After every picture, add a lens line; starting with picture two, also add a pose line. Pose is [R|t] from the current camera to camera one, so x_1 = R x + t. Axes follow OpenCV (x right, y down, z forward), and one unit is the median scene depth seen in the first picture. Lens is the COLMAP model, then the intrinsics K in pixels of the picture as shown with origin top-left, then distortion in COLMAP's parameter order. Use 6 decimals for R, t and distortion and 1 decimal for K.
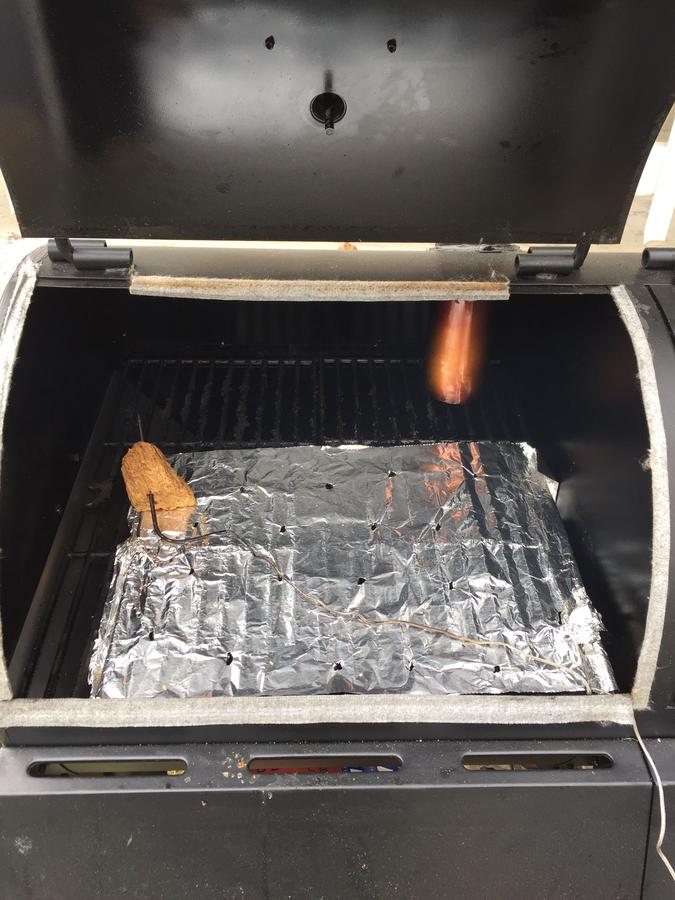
lens RADIAL K [[789.3, 0, 337.5], [0, 789.3, 450.0], [0, 0, 1]] dist [0.059018, -0.096298]
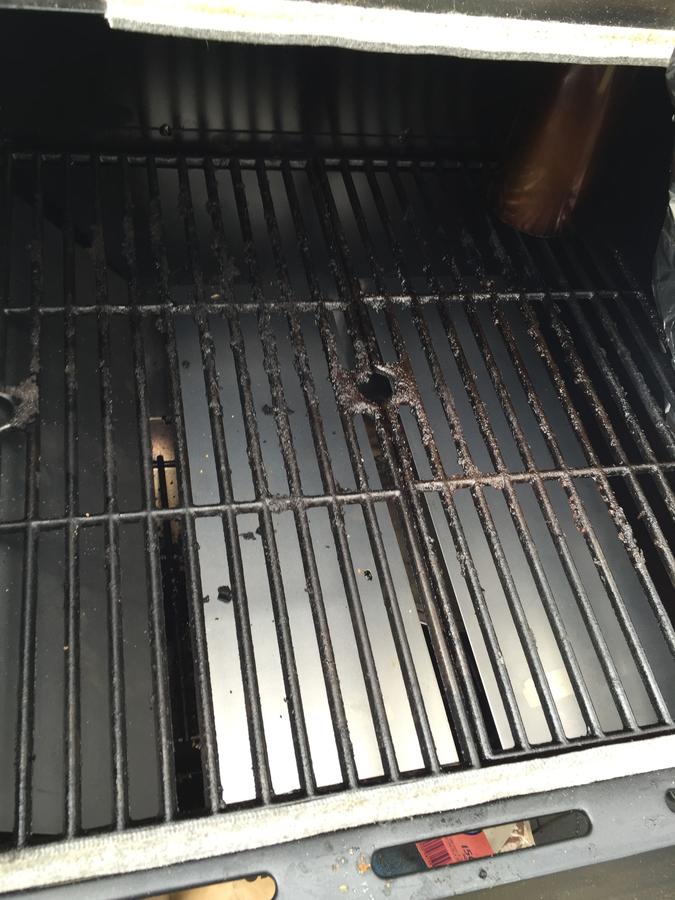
lens RADIAL K [[789.3, 0, 337.5], [0, 789.3, 450.0], [0, 0, 1]] dist [0.059018, -0.096298]
pose [[0.974728, -0.059181, 0.215414, -0.237312], [0.000791, 0.965180, 0.261586, -0.079396], [-0.223394, -0.254805, 0.940834, 0.461305]]
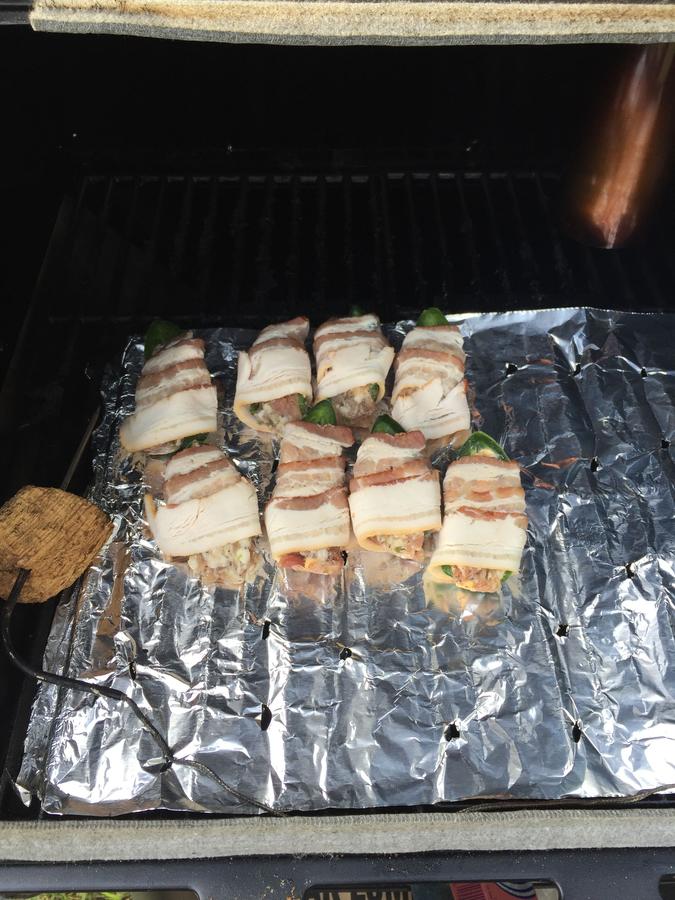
lens RADIAL K [[789.3, 0, 337.5], [0, 789.3, 450.0], [0, 0, 1]] dist [0.059018, -0.096298]
pose [[0.999918, -0.003053, -0.012442, -0.073336], [0.005761, 0.974625, 0.223771, -0.058498], [0.011443, -0.223824, 0.974562, 0.462321]]
